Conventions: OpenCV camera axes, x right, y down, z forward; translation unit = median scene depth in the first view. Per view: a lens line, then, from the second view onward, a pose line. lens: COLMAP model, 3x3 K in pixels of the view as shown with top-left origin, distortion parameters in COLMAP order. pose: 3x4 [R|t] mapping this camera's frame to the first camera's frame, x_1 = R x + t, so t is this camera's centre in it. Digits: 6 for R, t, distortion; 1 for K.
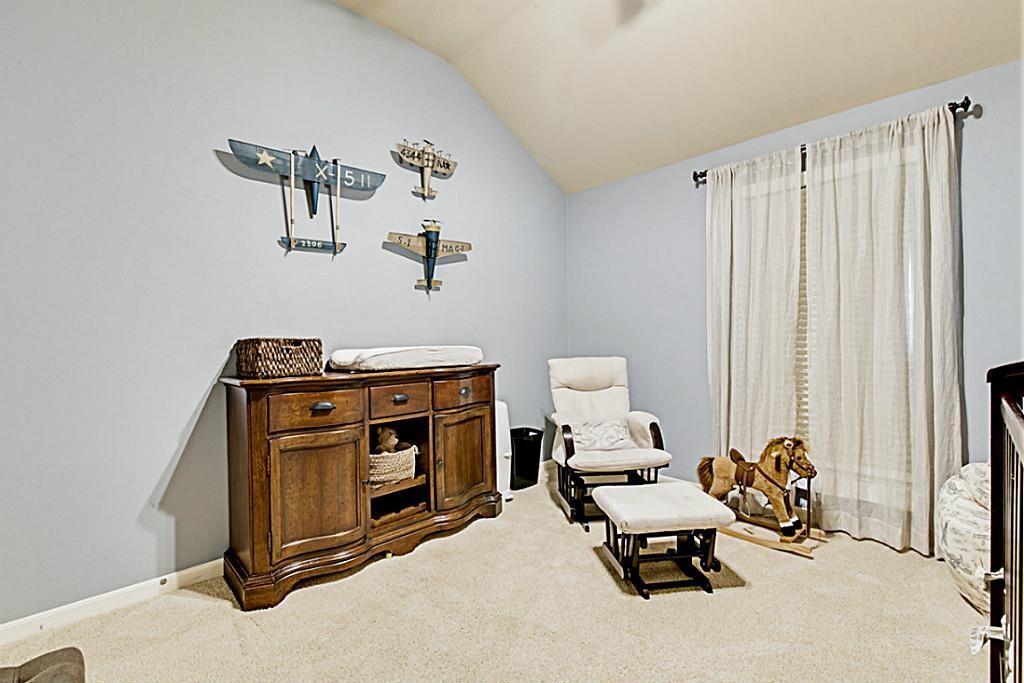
lens RADIAL K [[441.2, 0, 510.4], [0, 441.2, 339.7], [0, 0, 1]] dist [0.002149, 0.000384]
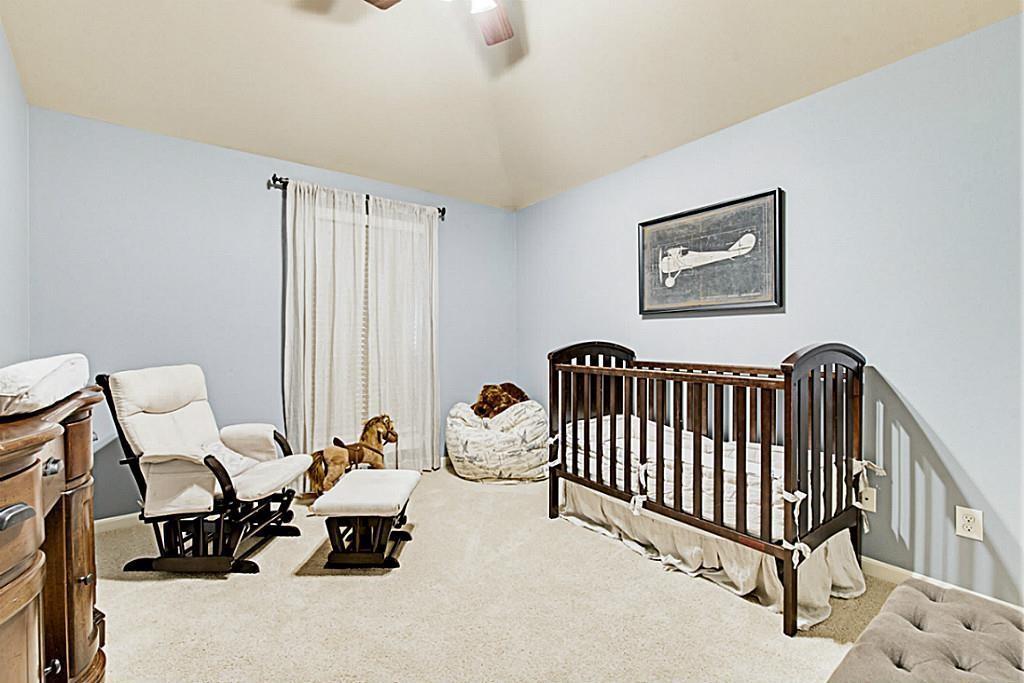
lens RADIAL K [[441.2, 0, 510.4], [0, 441.2, 339.7], [0, 0, 1]] dist [0.002149, 0.000384]
pose [[0.130849, 0.007600, 0.991373, -0.591235], [0.009079, 0.999919, -0.008863, 0.007706], [-0.991361, 0.010161, 0.130769, 0.413420]]
